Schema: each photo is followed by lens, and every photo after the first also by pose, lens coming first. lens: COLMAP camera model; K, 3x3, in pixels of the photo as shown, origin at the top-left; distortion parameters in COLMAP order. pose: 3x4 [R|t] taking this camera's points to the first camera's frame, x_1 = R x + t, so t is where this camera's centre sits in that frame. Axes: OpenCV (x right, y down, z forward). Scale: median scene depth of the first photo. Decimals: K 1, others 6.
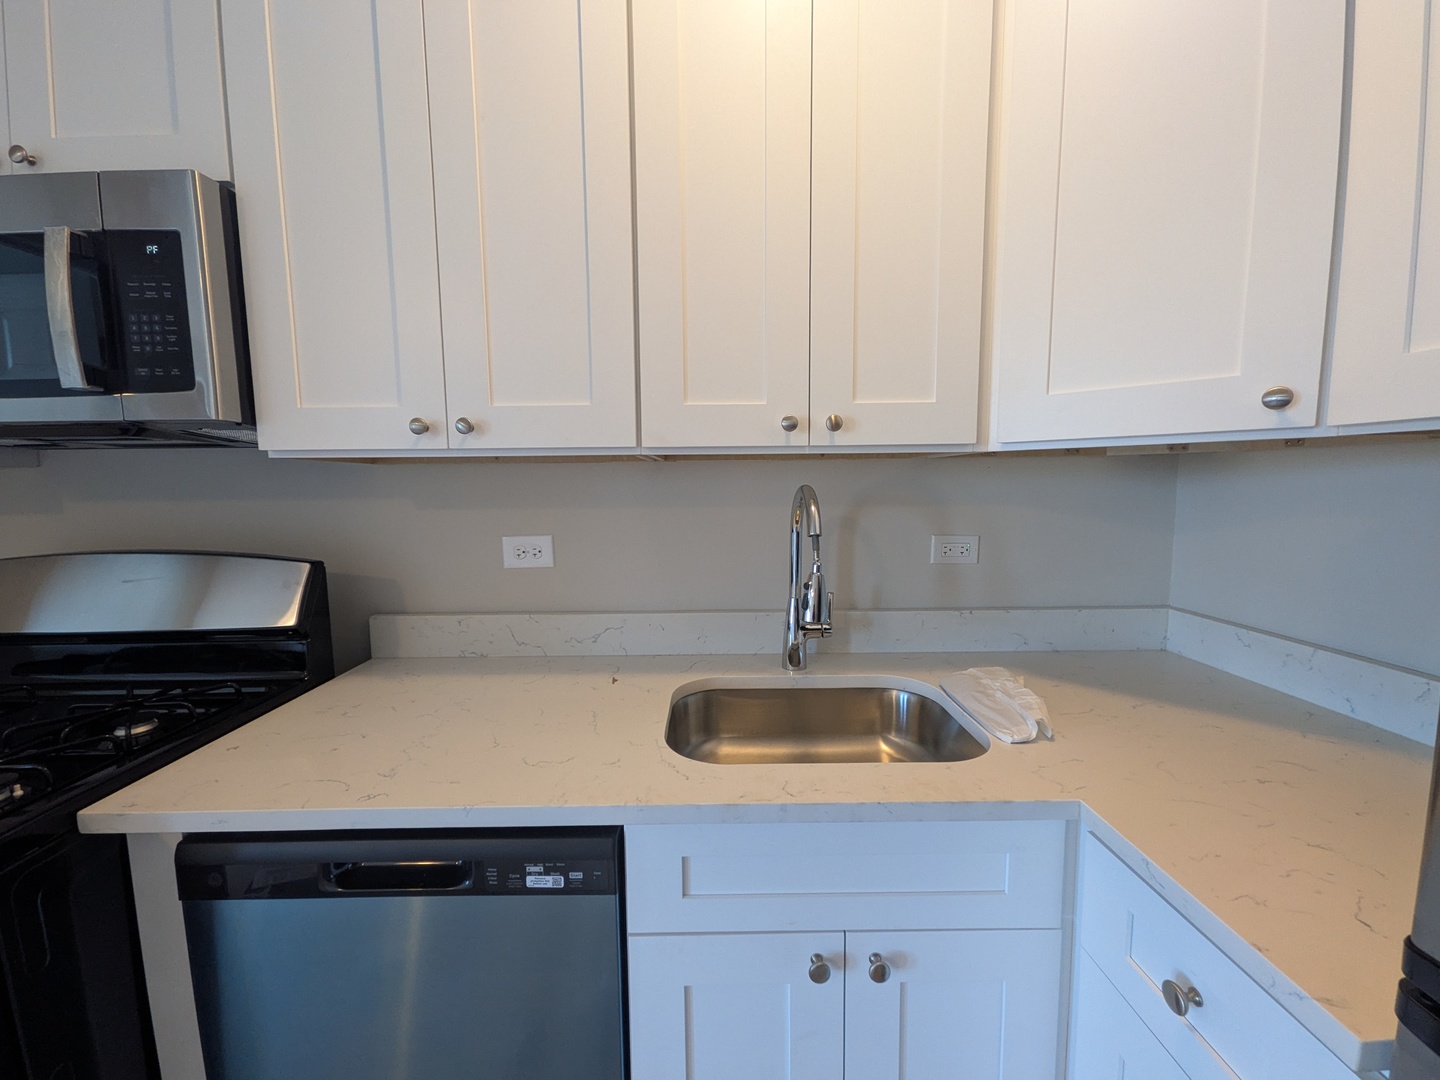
lens RADIAL K [[569.0, 0, 712.9], [0, 569.0, 540.1], [0, 0, 1]] dist [0.022605, -0.010035]
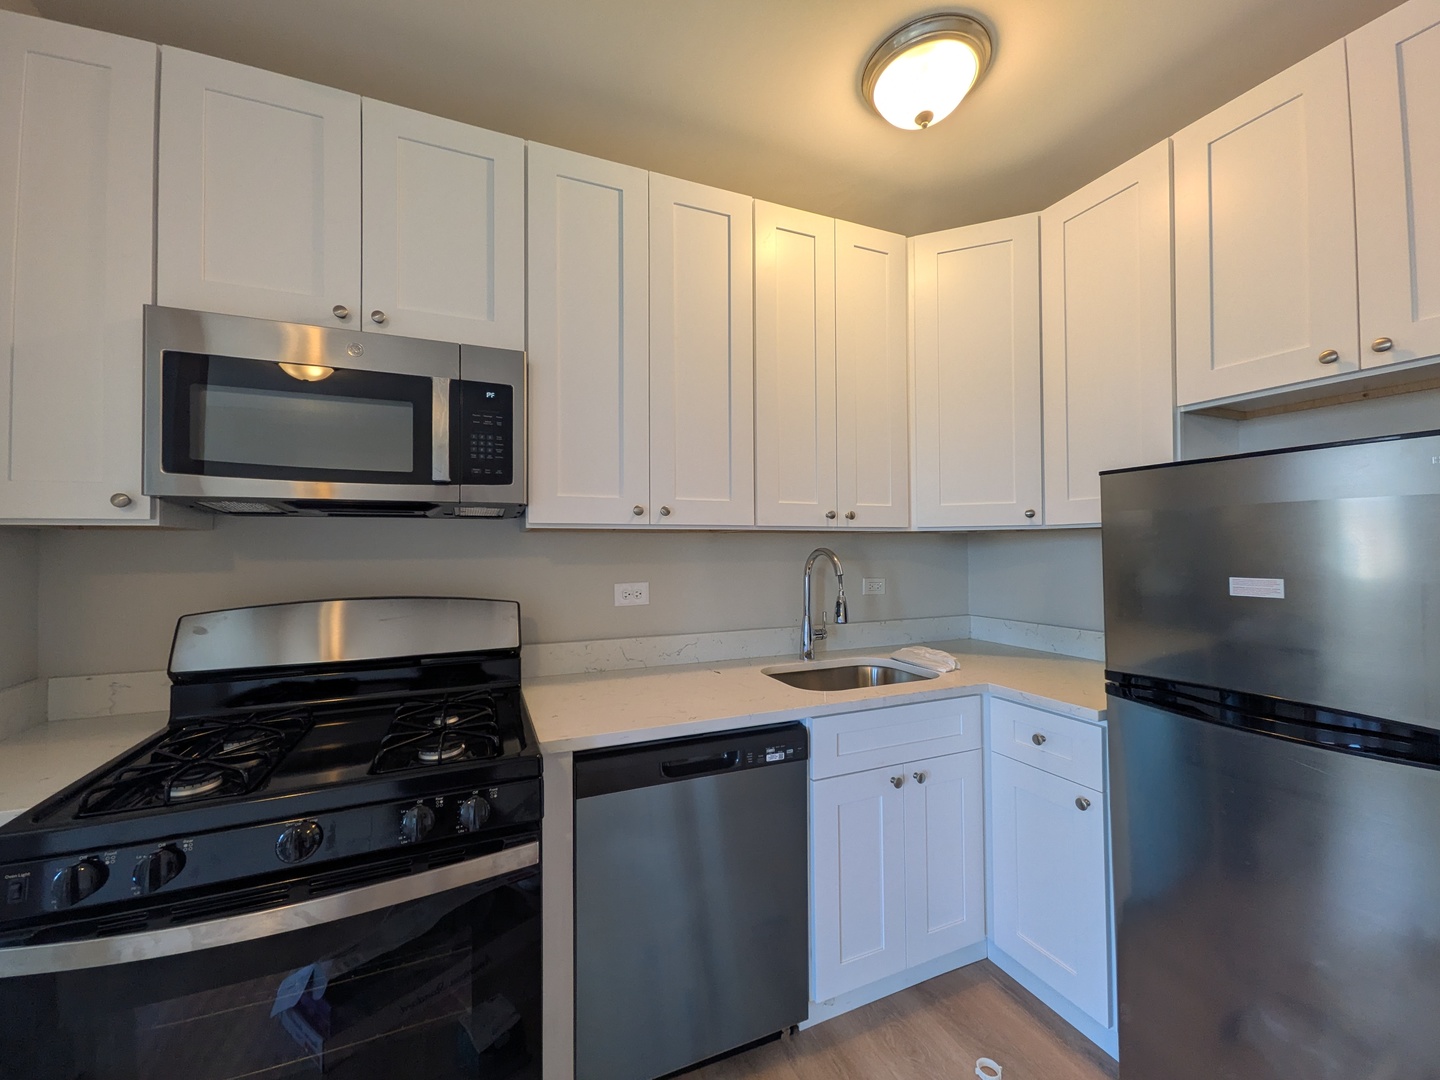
lens RADIAL K [[575.7, 0, 710.6], [0, 575.7, 539.6], [0, 0, 1]] dist [-0.000626, -0.000020]
pose [[0.923548, 0.010539, 0.383339, -0.941414], [0.035820, 0.992881, -0.113595, 0.075397], [-0.381807, 0.118642, 0.916595, -0.561077]]
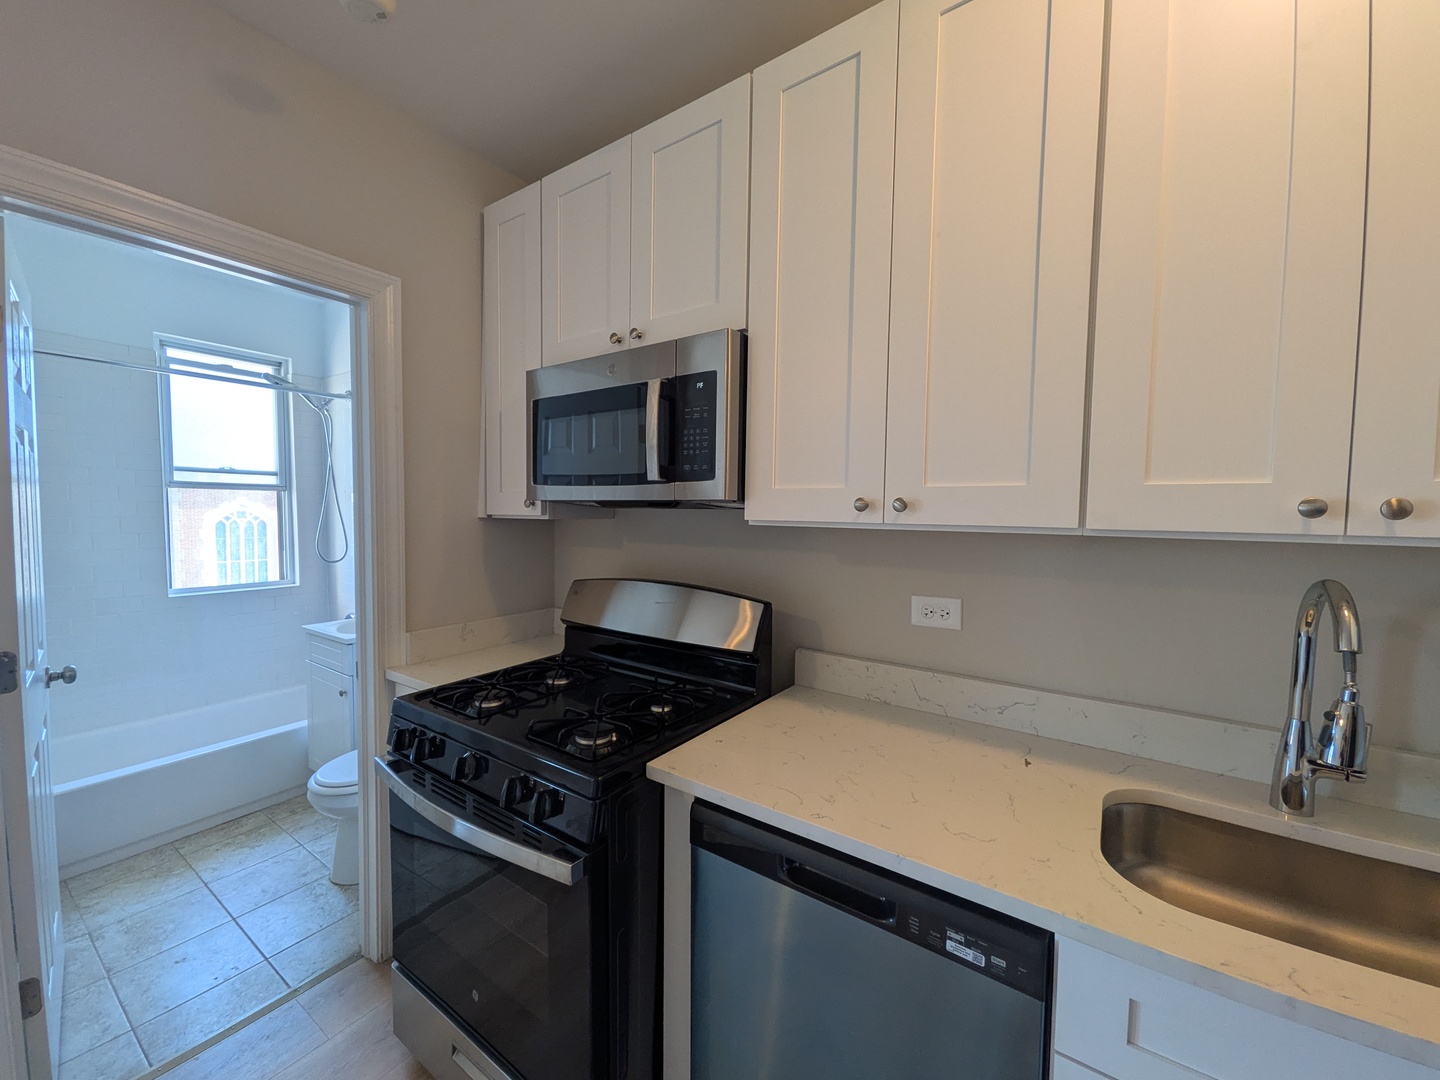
lens RADIAL K [[569.0, 0, 712.9], [0, 569.0, 540.1], [0, 0, 1]] dist [0.022605, -0.010035]
pose [[0.813054, 0.051190, -0.579933, -0.075116], [-0.079772, 0.996527, -0.023875, -0.072370], [0.576697, 0.065674, 0.814314, -0.130917]]
